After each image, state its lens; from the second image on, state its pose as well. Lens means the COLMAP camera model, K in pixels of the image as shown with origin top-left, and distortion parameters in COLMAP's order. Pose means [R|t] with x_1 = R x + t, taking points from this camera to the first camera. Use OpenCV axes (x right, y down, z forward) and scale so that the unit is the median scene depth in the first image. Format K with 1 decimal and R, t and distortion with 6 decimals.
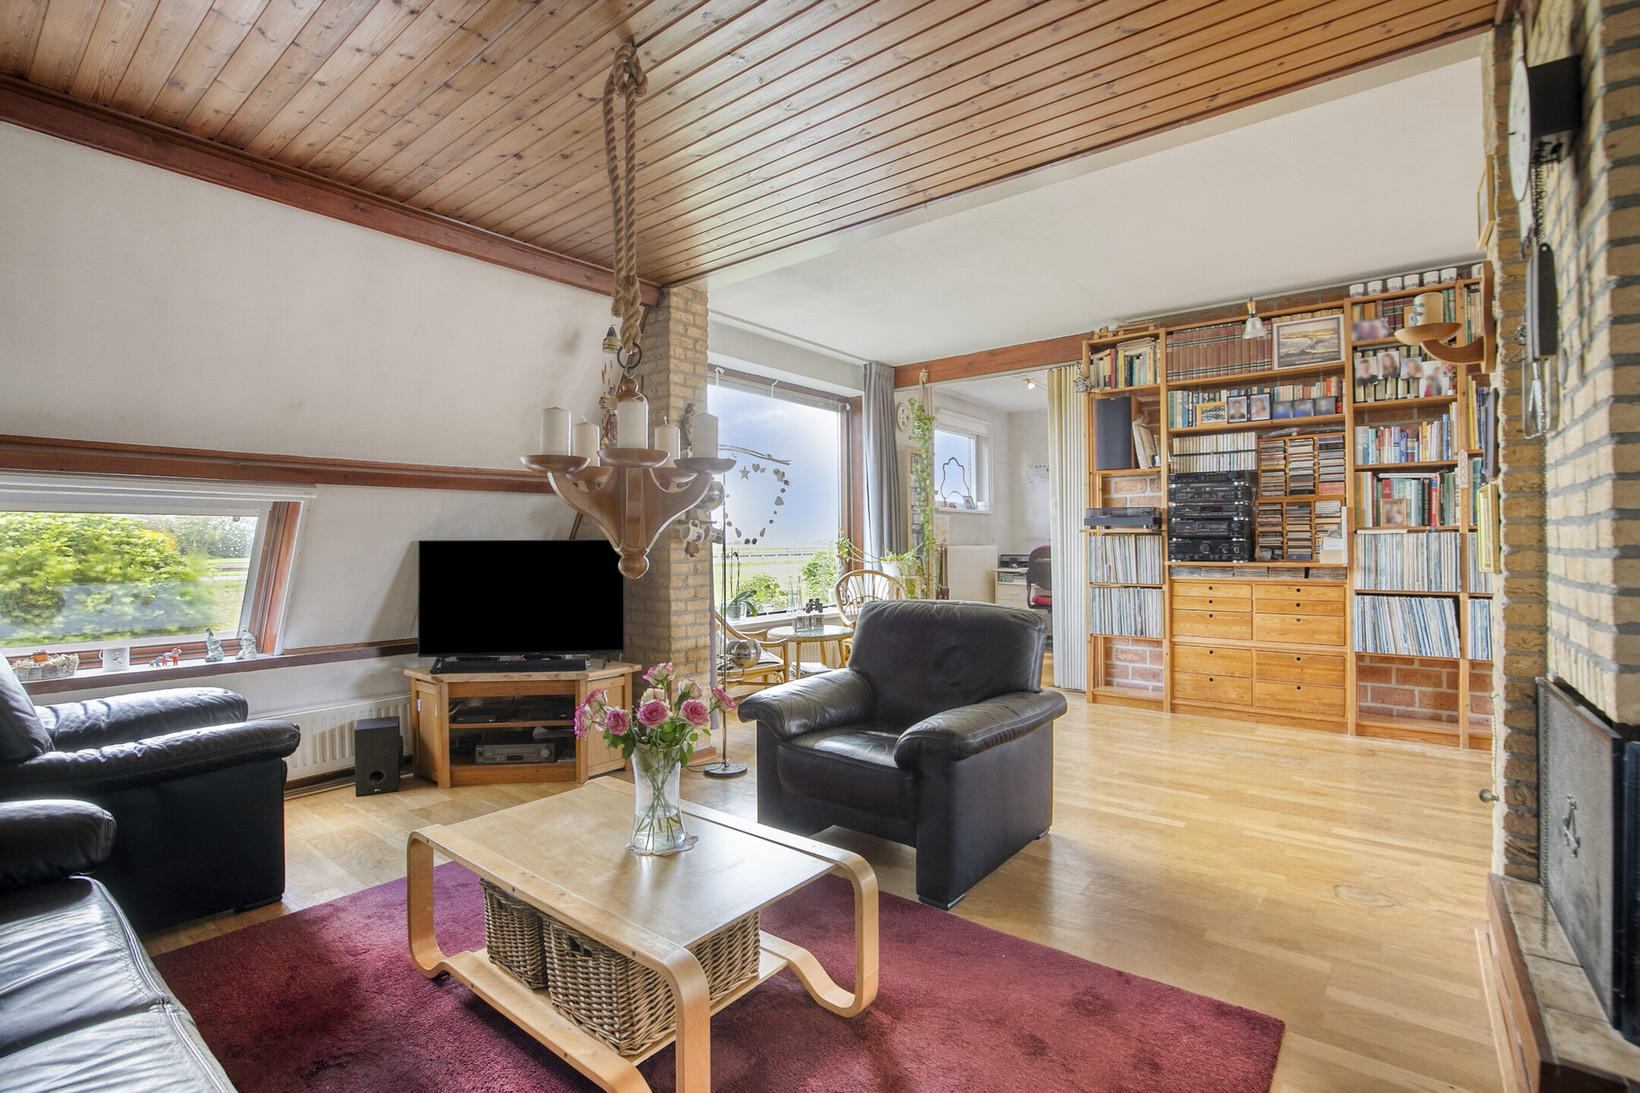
lens RADIAL K [[771.6, 0, 823.9], [0, 771.6, 534.5], [0, 0, 1]] dist [-0.002829, -0.000266]
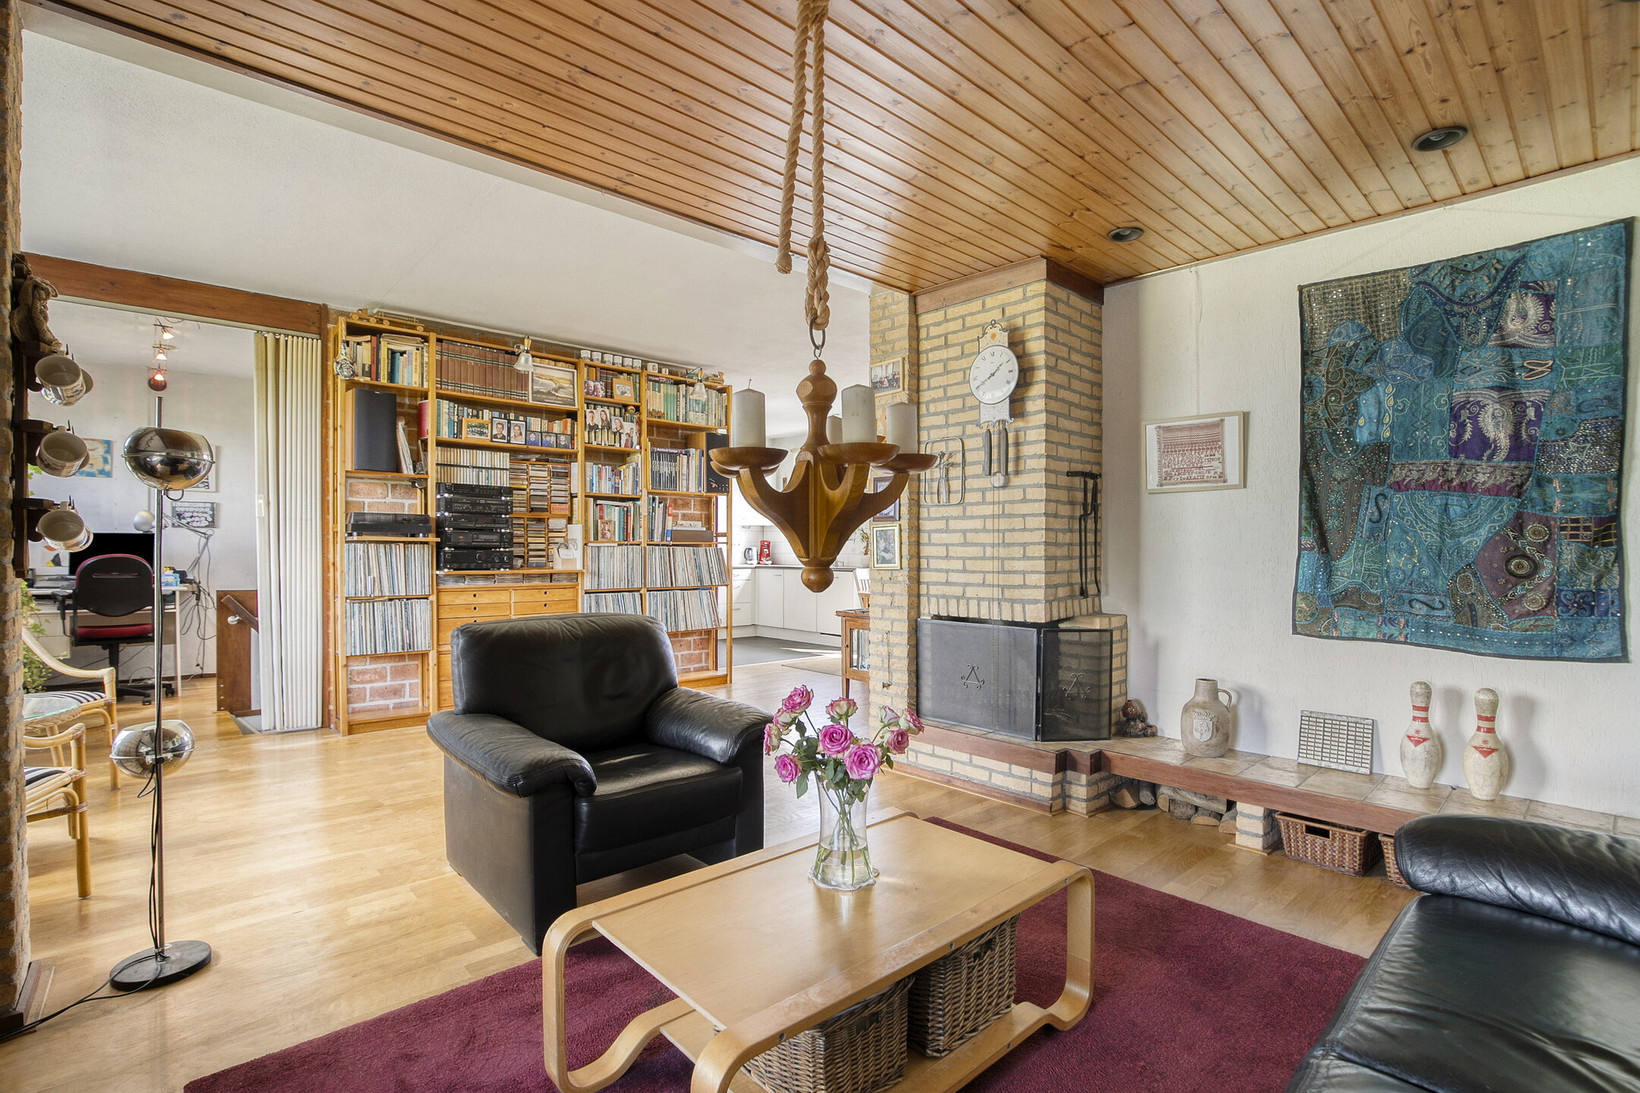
lens RADIAL K [[780.6, 0, 820.0], [0, 780.6, 546.5], [0, 0, 1]] dist [-0.001082, -0.000014]
pose [[0.184940, 0.012501, 0.982670, -0.467101], [-0.015363, 0.999834, -0.009828, 0.006196], [-0.982630, -0.013279, 0.185102, 0.350109]]
